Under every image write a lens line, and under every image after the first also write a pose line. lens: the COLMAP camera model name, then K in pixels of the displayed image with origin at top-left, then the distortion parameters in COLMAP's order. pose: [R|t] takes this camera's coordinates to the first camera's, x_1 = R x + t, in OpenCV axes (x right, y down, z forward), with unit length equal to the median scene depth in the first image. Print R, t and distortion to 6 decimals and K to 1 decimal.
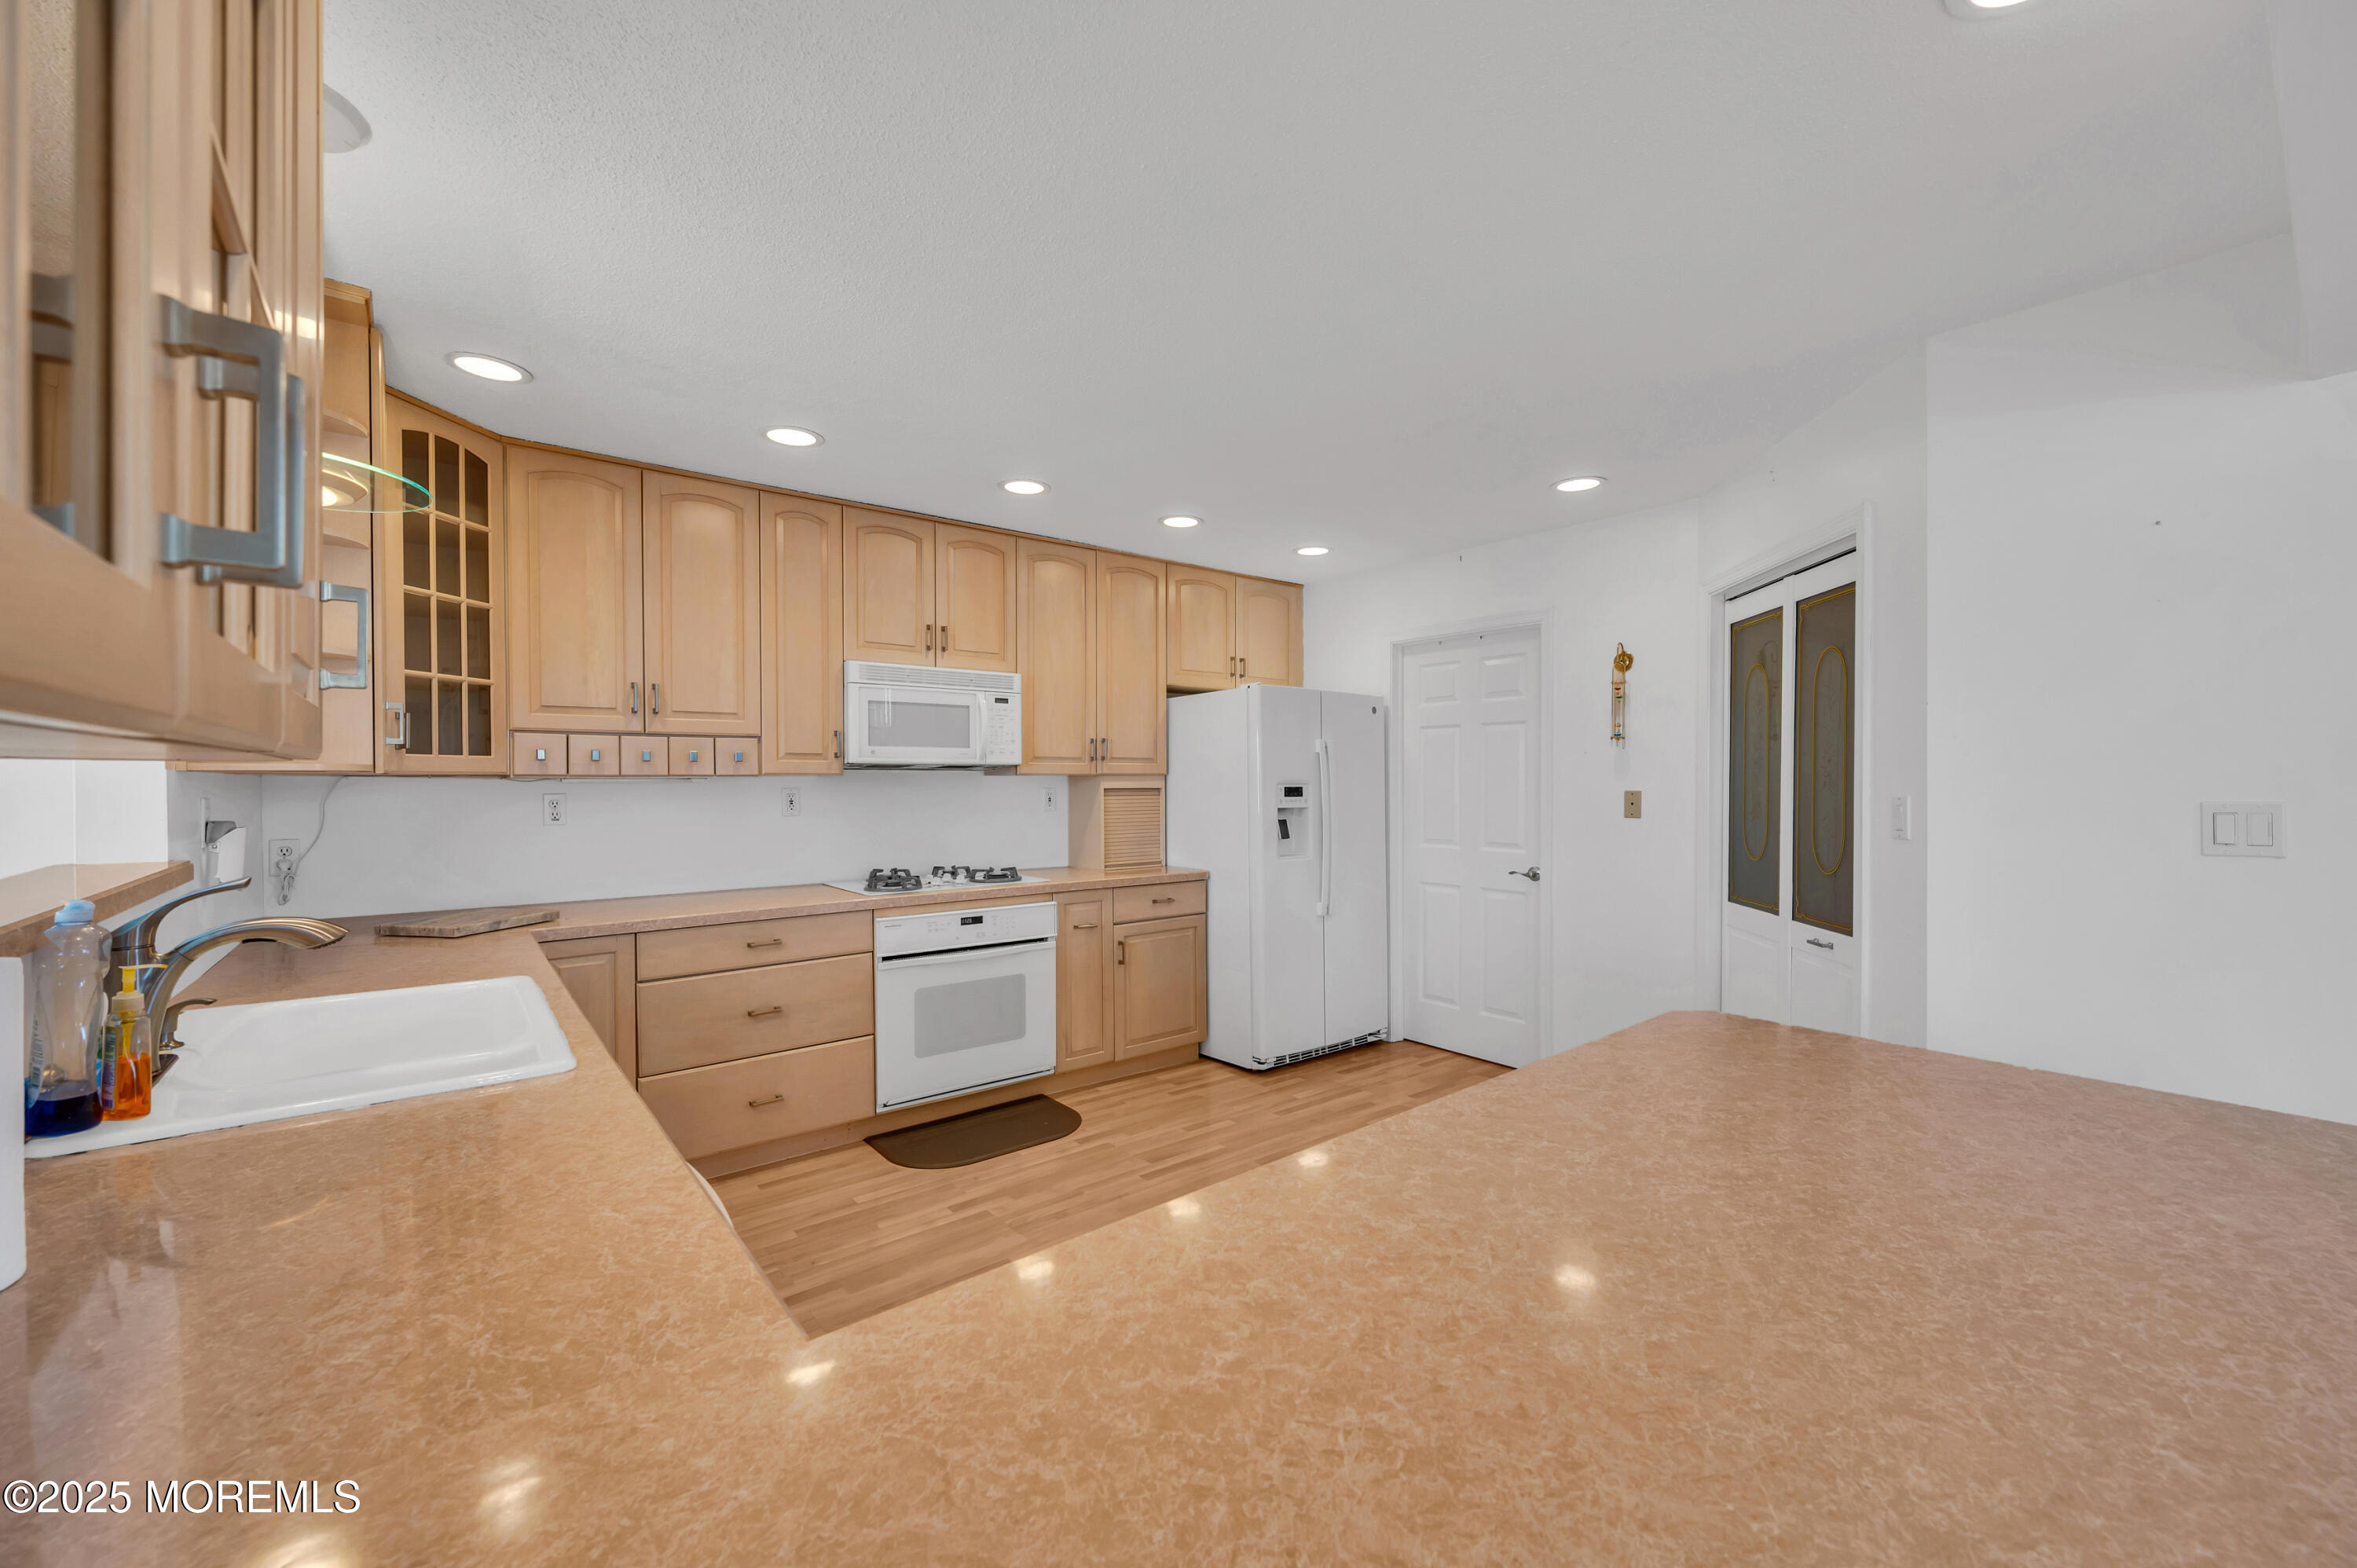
lens RADIAL K [[931.5, 0, 1171.6], [0, 931.5, 792.9], [0, 0, 1]] dist [-0.008580, -0.000238]
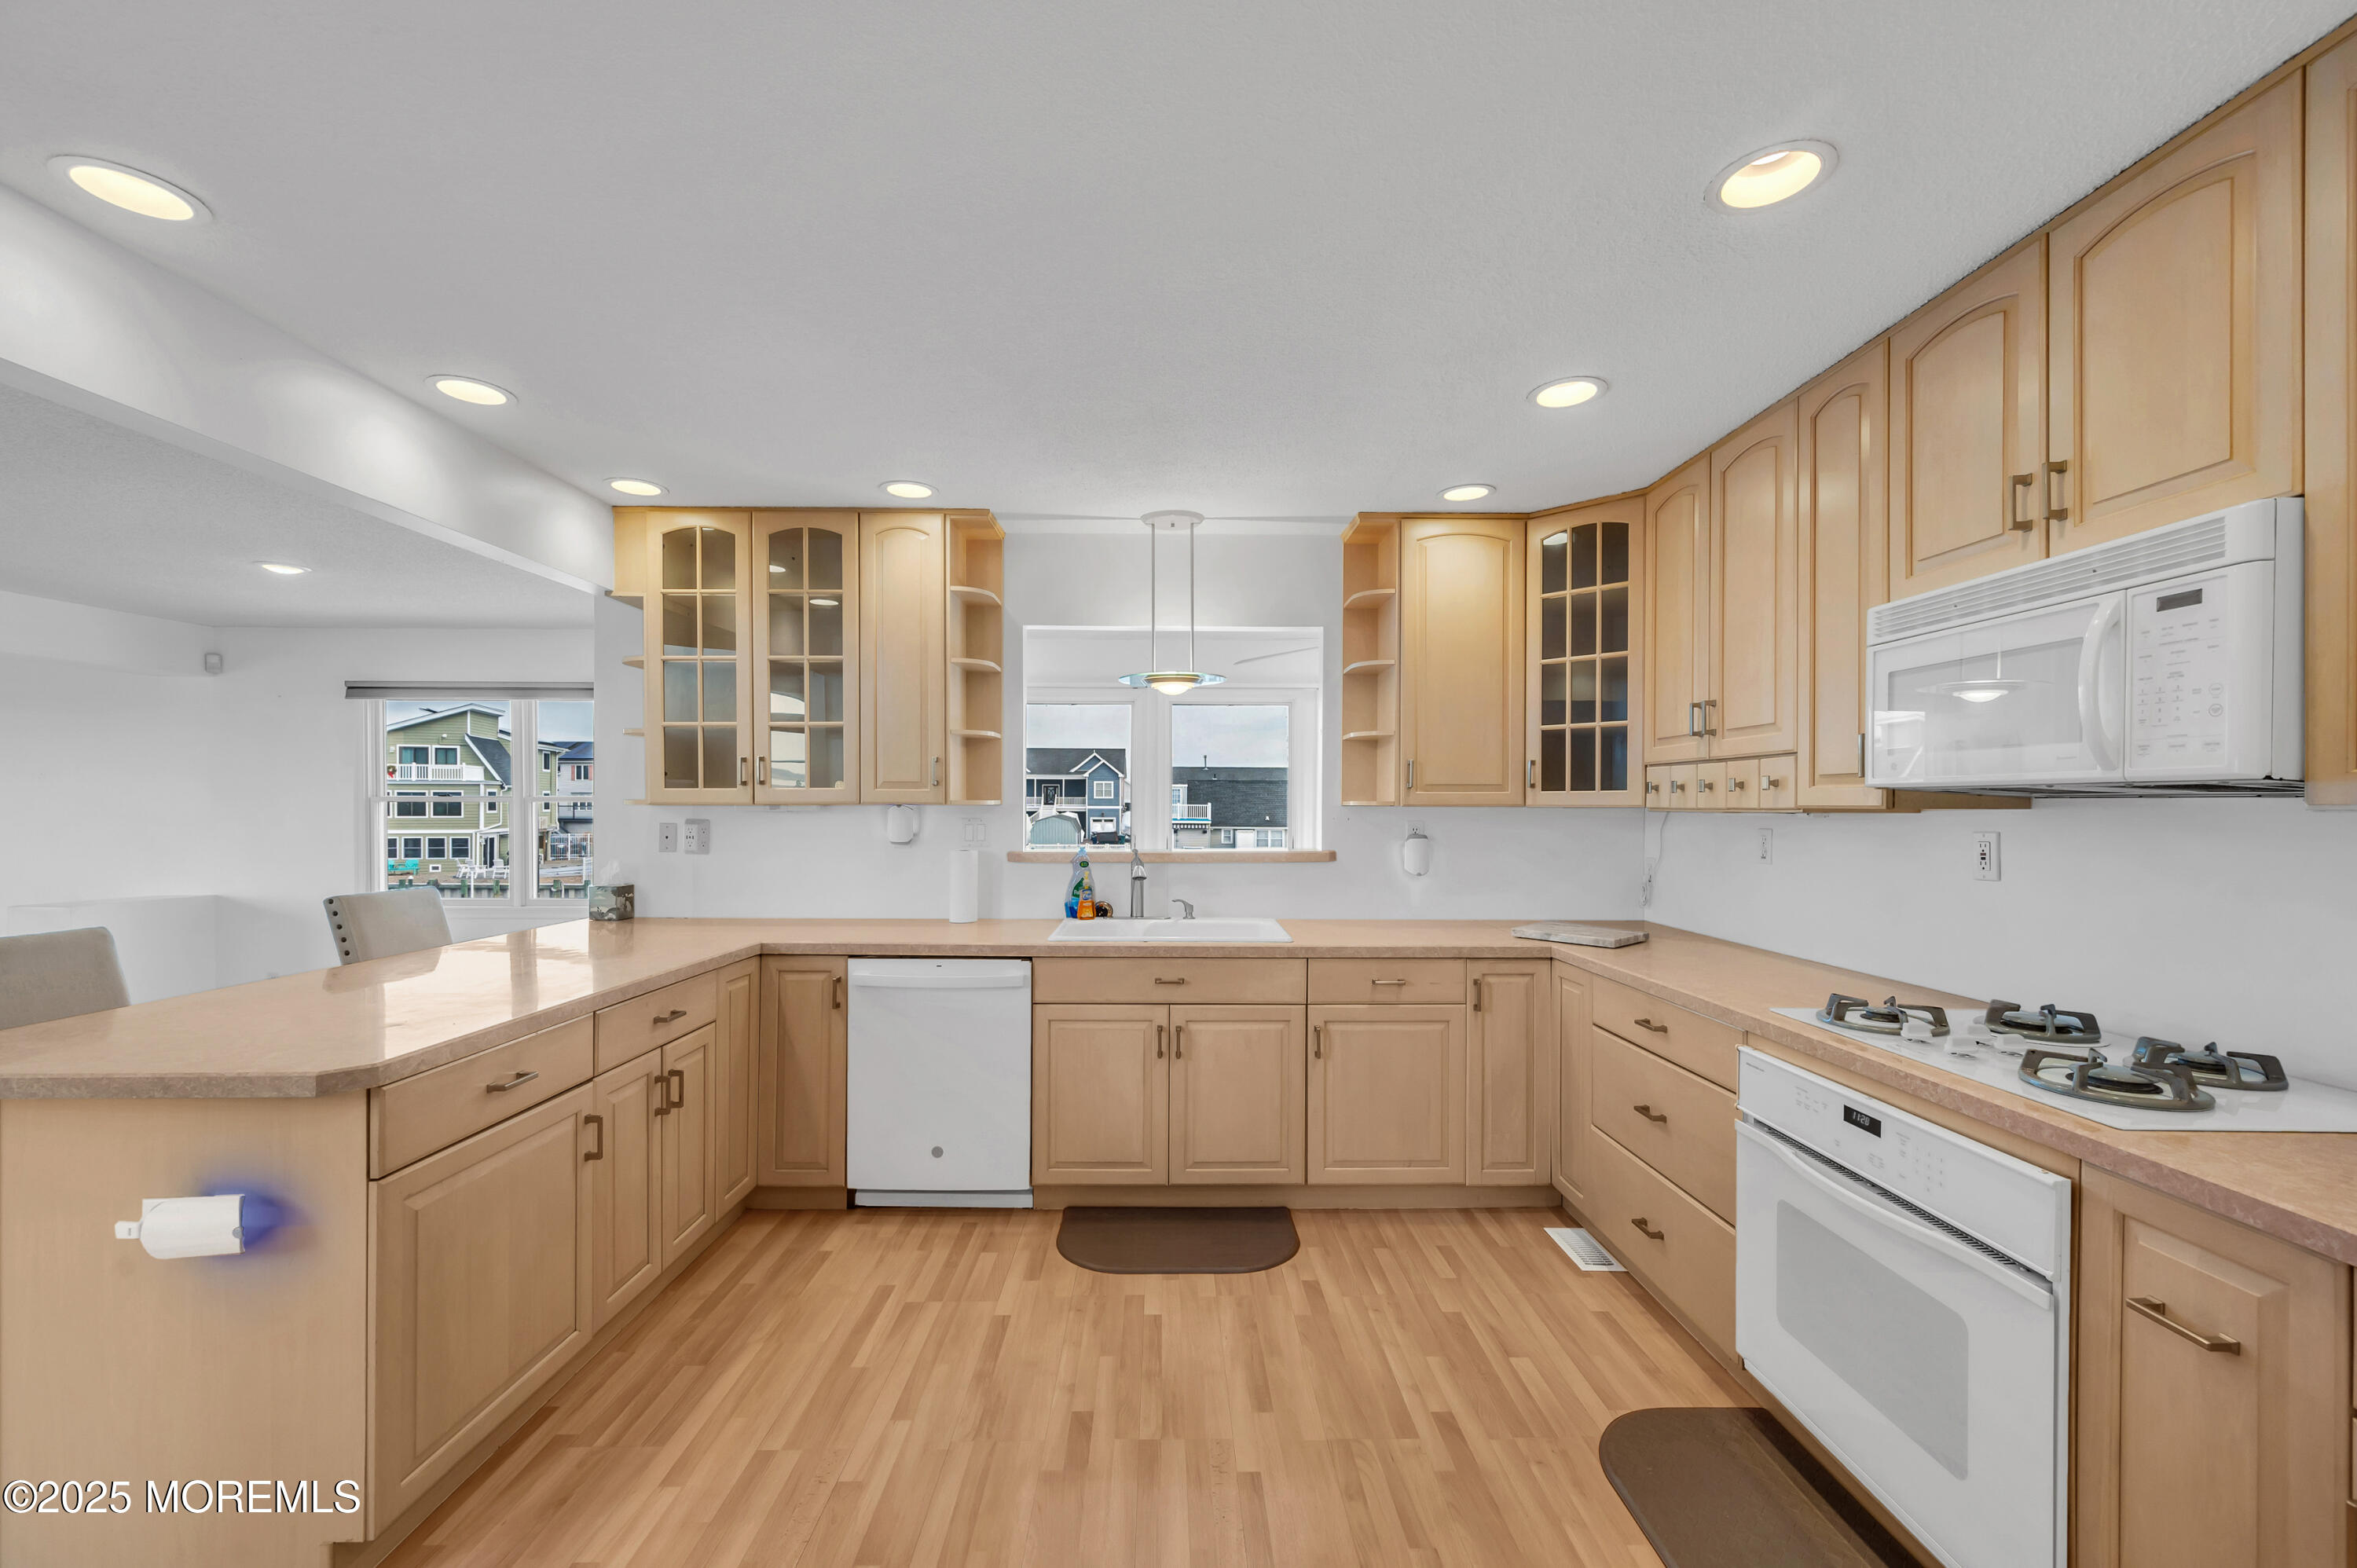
lens RADIAL K [[931.5, 0, 1184.0], [0, 931.5, 805.4], [0, 0, 1]] dist [-0.008580, -0.000238]
pose [[-0.610590, -0.002670, -0.791942, 0.361788], [-0.017634, 0.999792, 0.010225, -0.019474], [0.791750, 0.020209, -0.610510, 1.015242]]
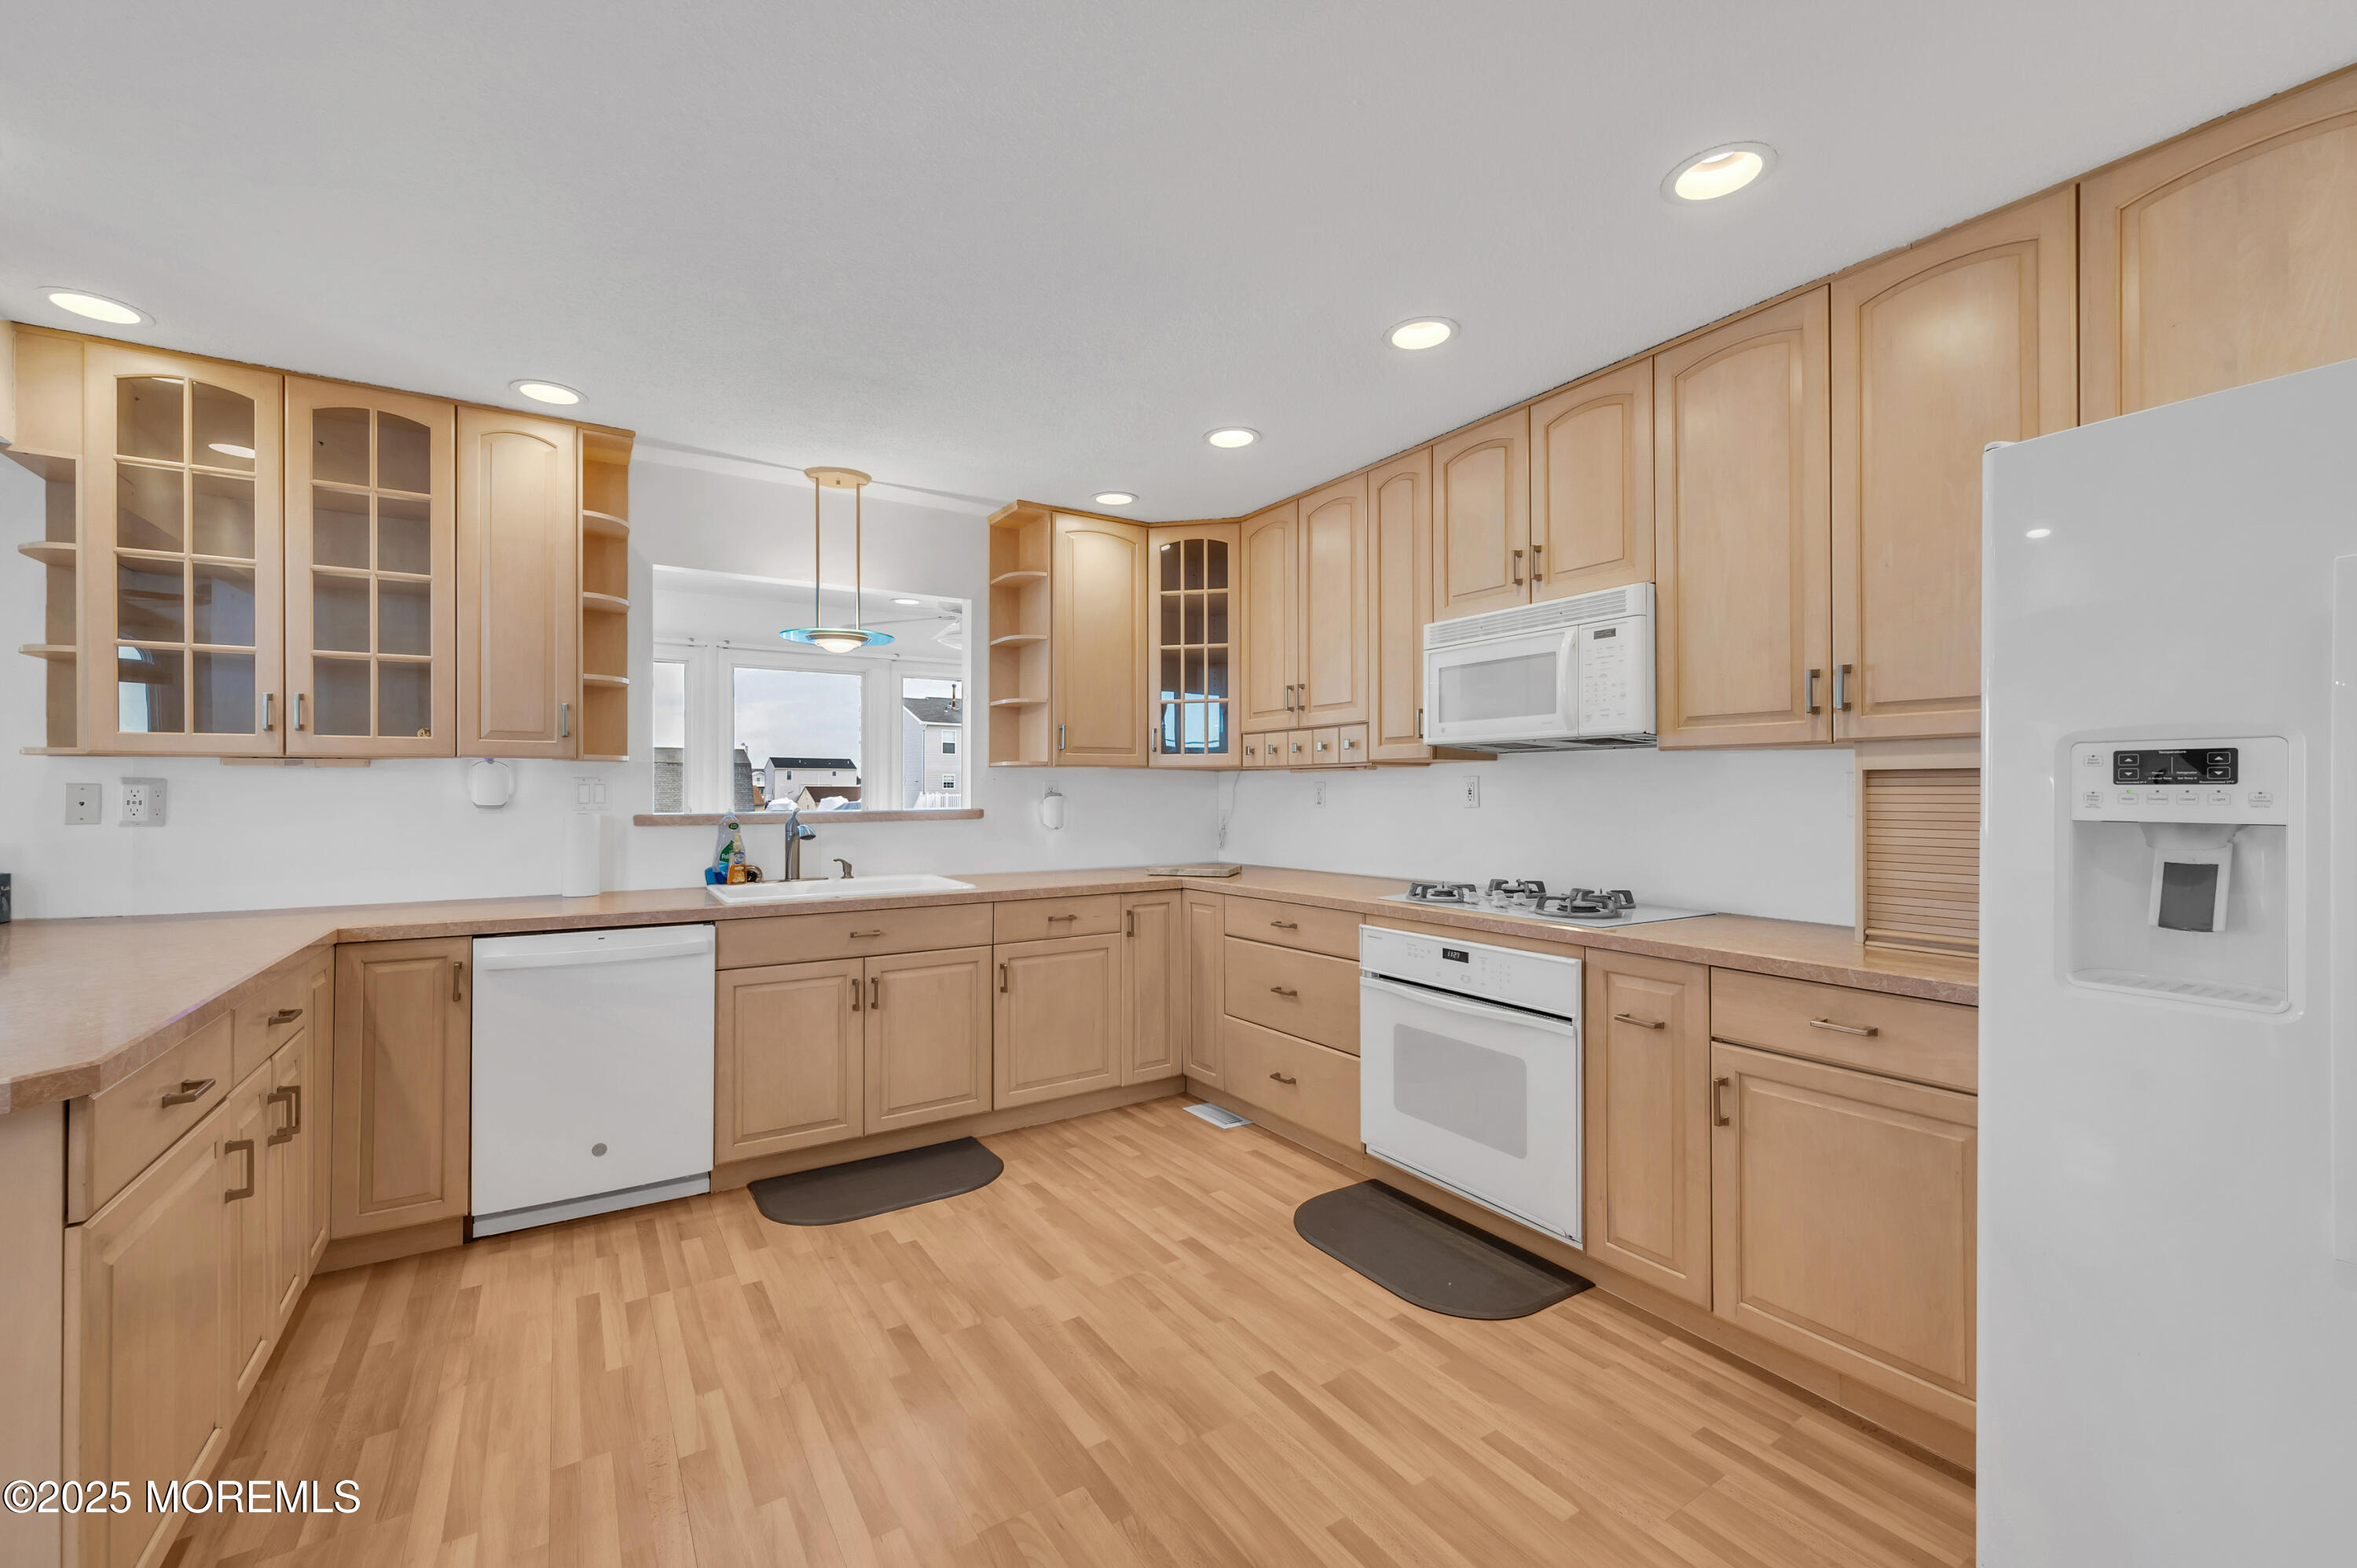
lens RADIAL K [[931.5, 0, 1176.2], [0, 931.5, 783.5], [0, 0, 1]] dist [-0.008580, -0.000238]
pose [[-0.098568, -0.008328, -0.995095, 0.525761], [-0.014420, 0.999872, -0.006940, 0.012747], [0.995026, 0.013665, -0.098676, 0.857899]]
